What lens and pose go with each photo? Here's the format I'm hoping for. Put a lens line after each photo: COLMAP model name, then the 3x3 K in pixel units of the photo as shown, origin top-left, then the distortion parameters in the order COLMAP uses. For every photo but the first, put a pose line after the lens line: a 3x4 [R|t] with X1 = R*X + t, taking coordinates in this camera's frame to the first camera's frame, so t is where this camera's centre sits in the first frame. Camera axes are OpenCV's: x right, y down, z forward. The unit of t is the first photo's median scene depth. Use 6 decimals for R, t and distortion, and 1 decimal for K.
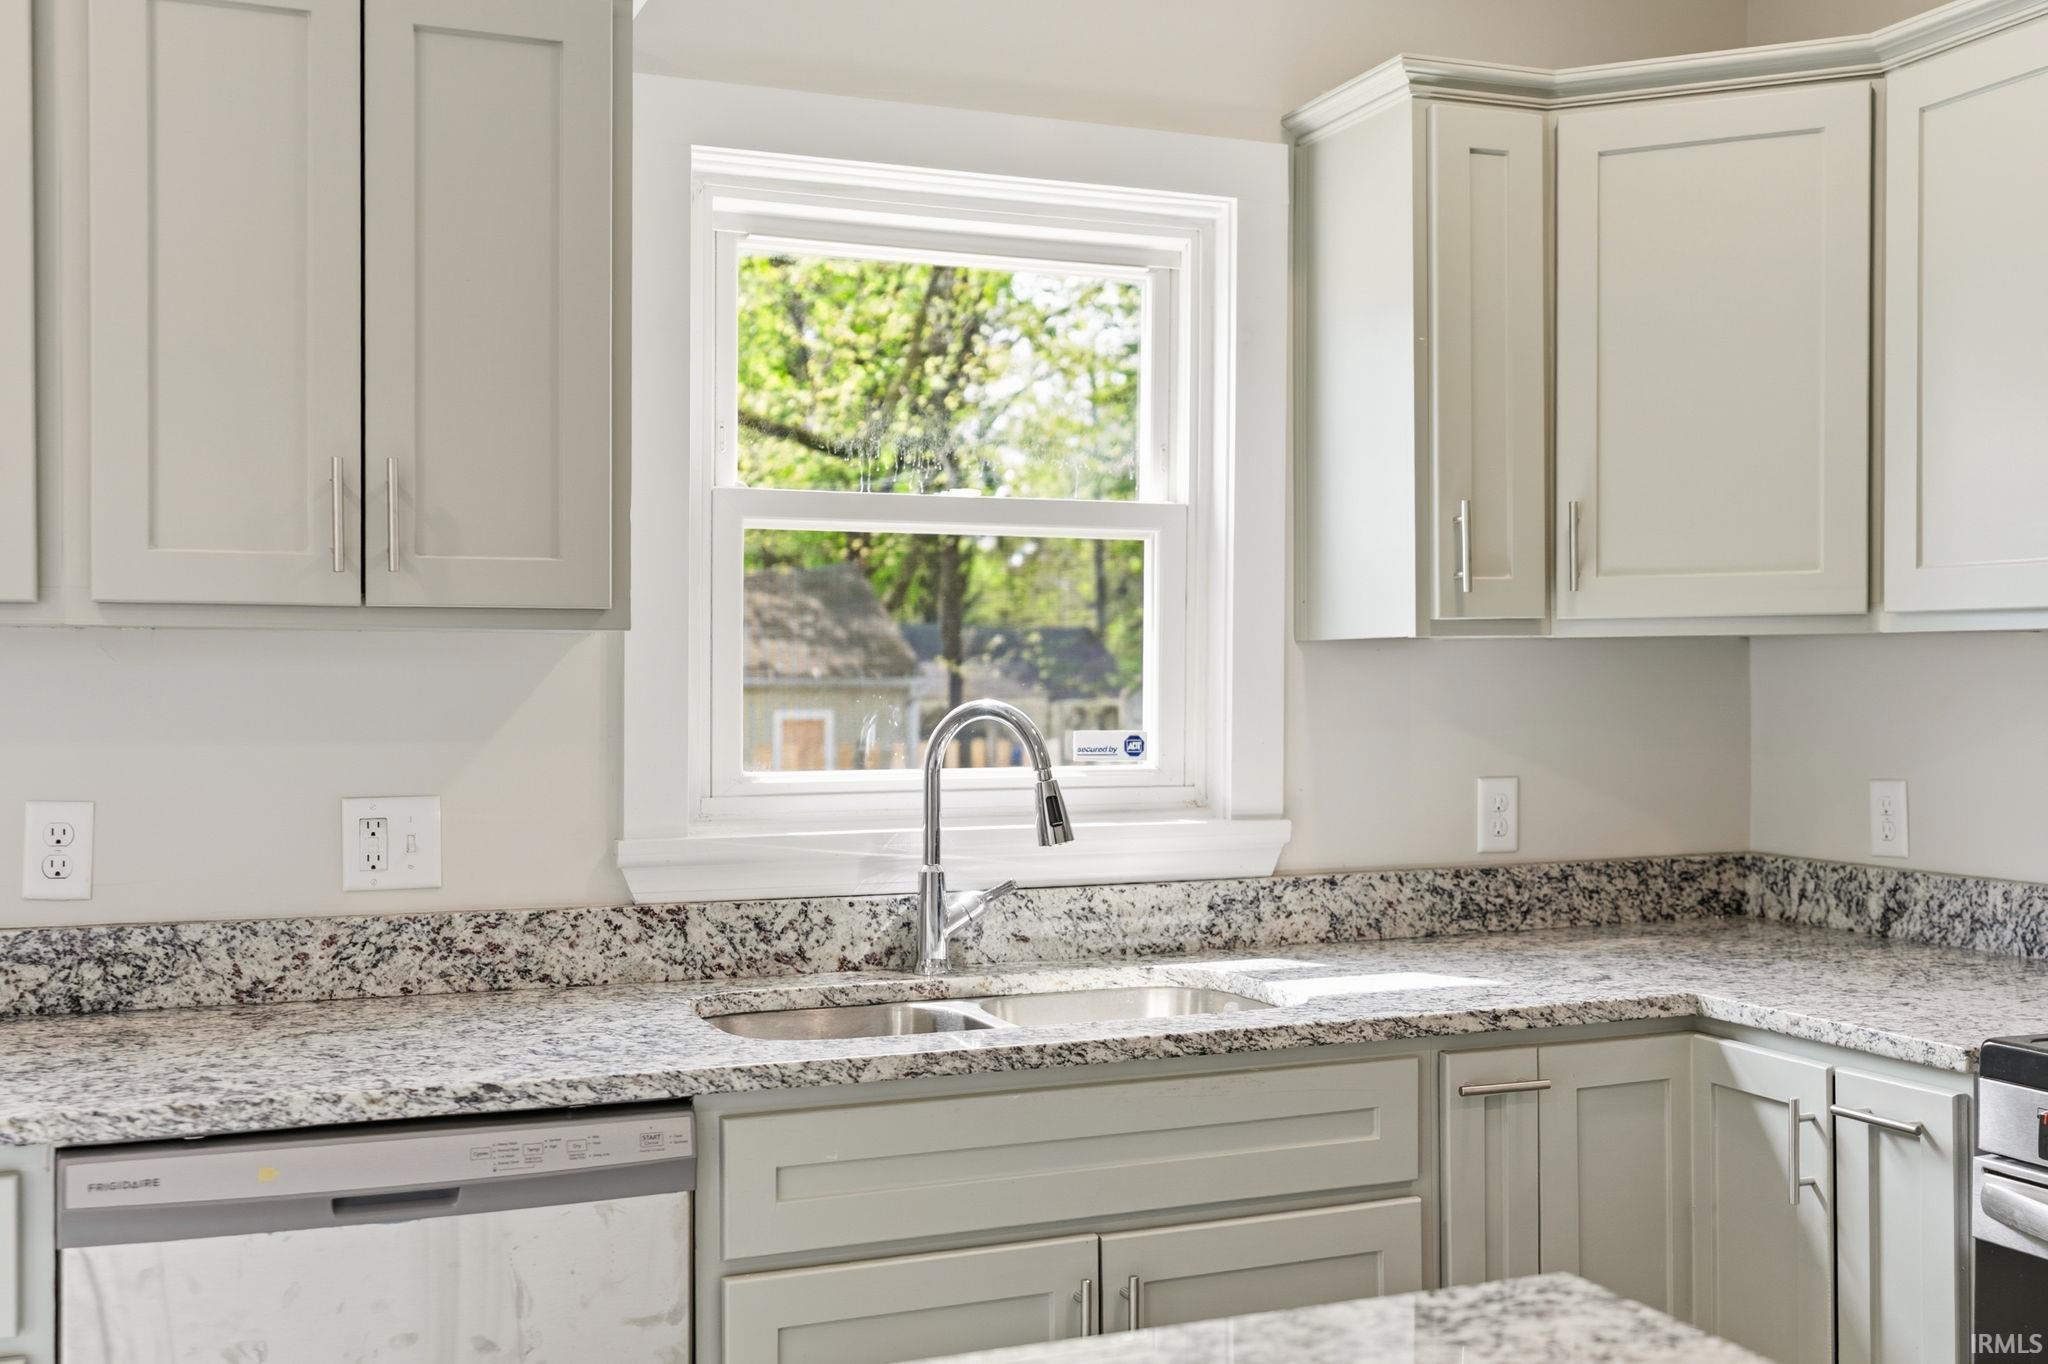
lens RADIAL K [[2012.6, 0, 982.7], [0, 2012.6, 722.6], [0, 0, 1]] dist [0.010442, 0.000000]
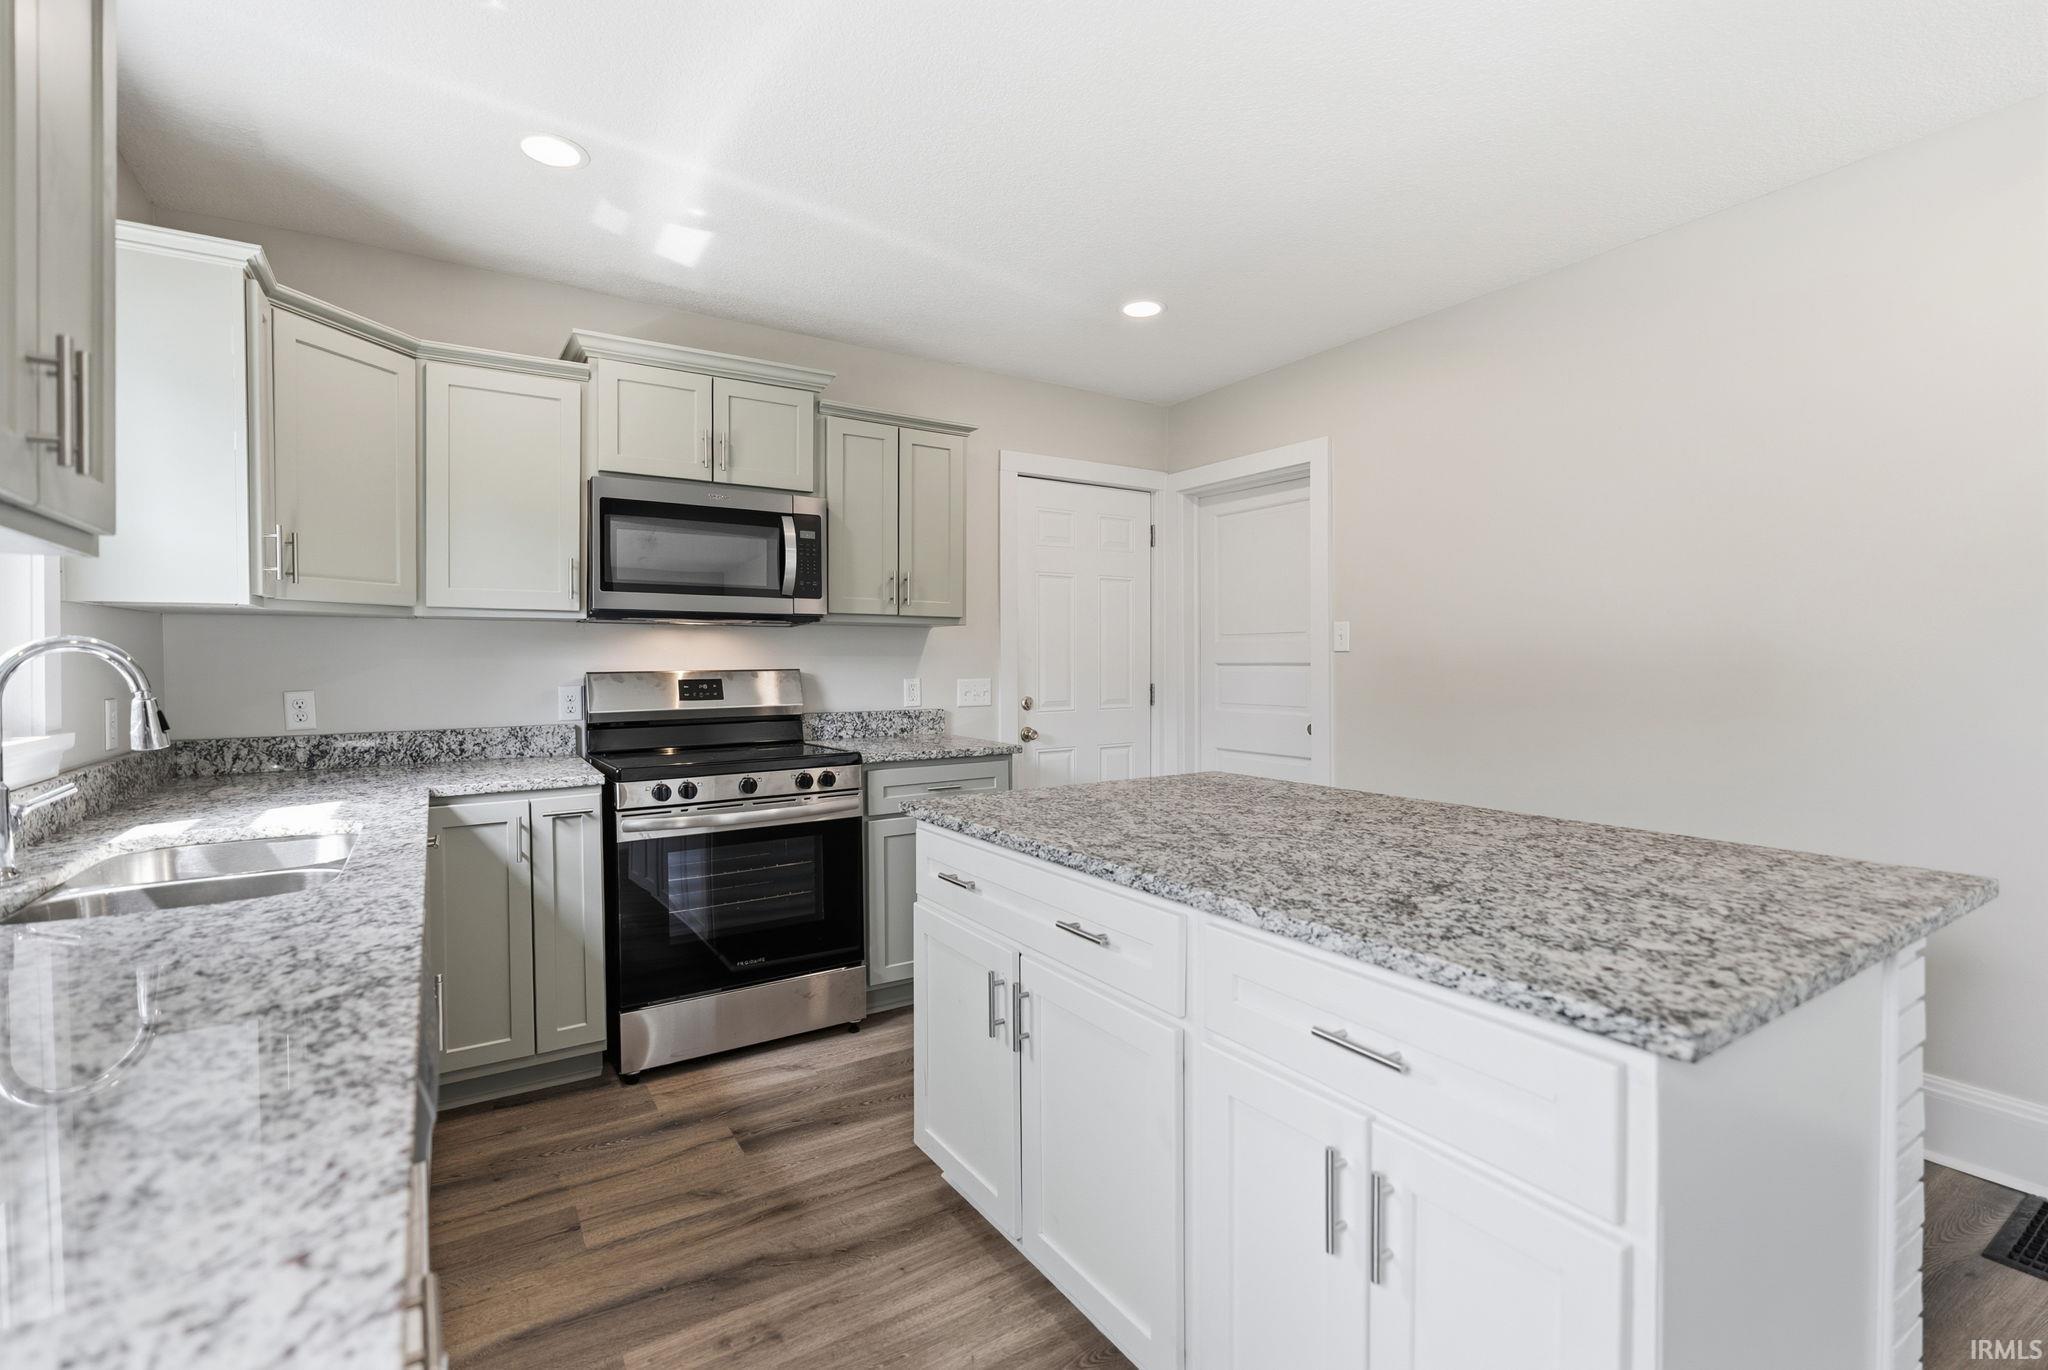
lens RADIAL K [[951.6, 0, 1037.3], [0, 951.6, 669.9], [0, 0, 1]] dist [-0.003607, -0.000060]
pose [[-0.207703, -0.007354, 0.978164, -0.713979], [0.028247, 0.999510, 0.013512, 0.019455], [-0.977784, 0.030437, -0.207394, 0.590078]]
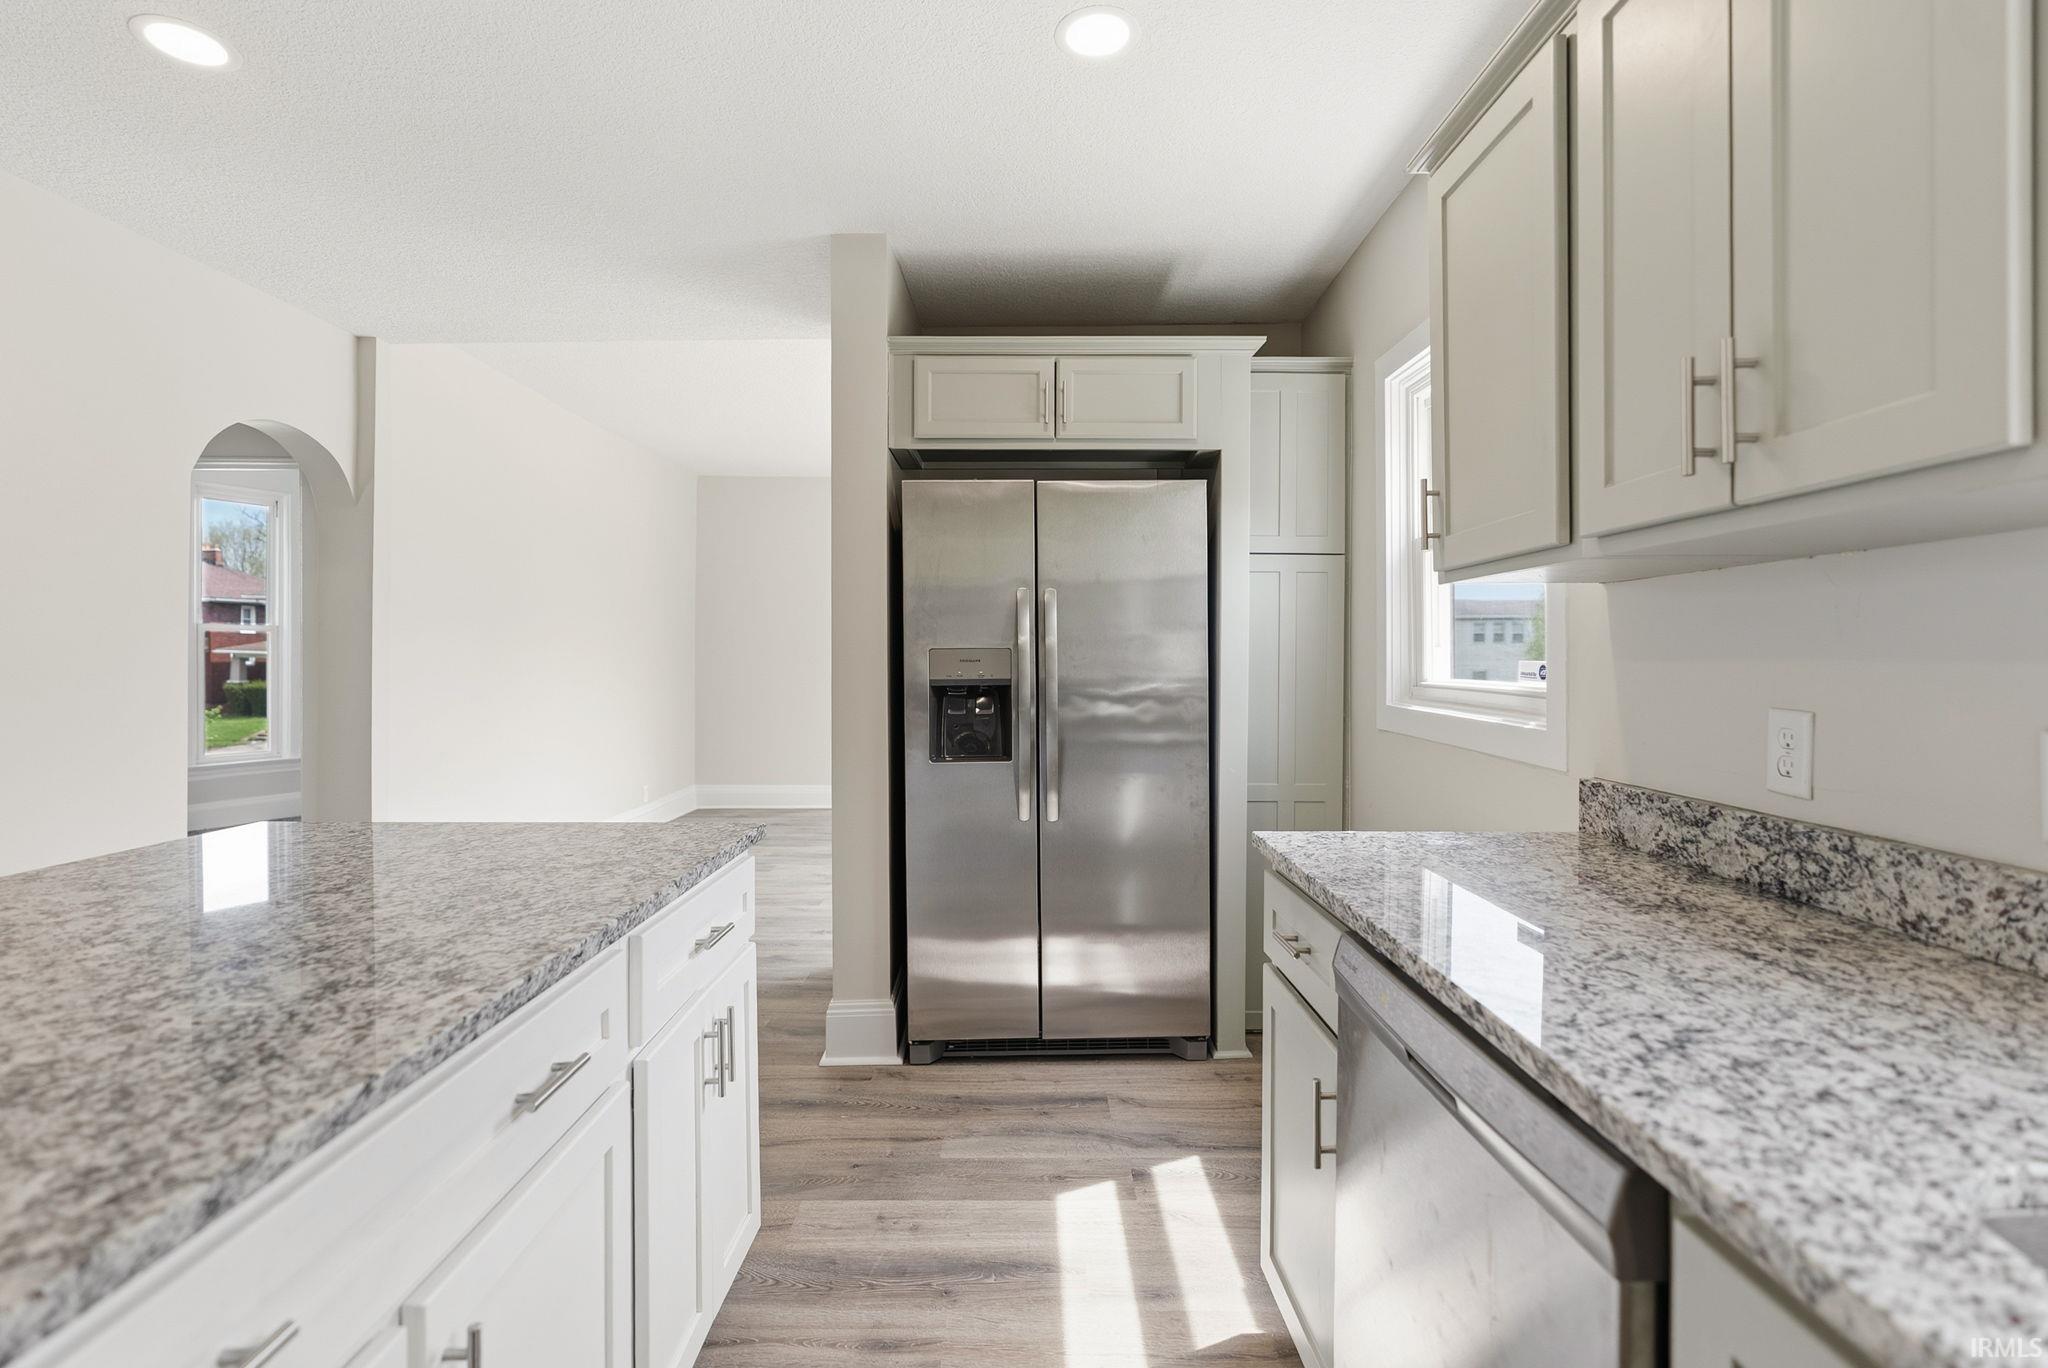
lens RADIAL K [[951.6, 0, 1023.9], [0, 951.6, 672.1], [0, 0, 1]] dist [-0.003607, -0.000060]
pose [[-0.353119, 0.010122, -0.935524, 0.191679], [-0.023760, 0.999522, 0.019783, 0.017261], [0.935277, 0.029213, -0.352710, 0.756686]]
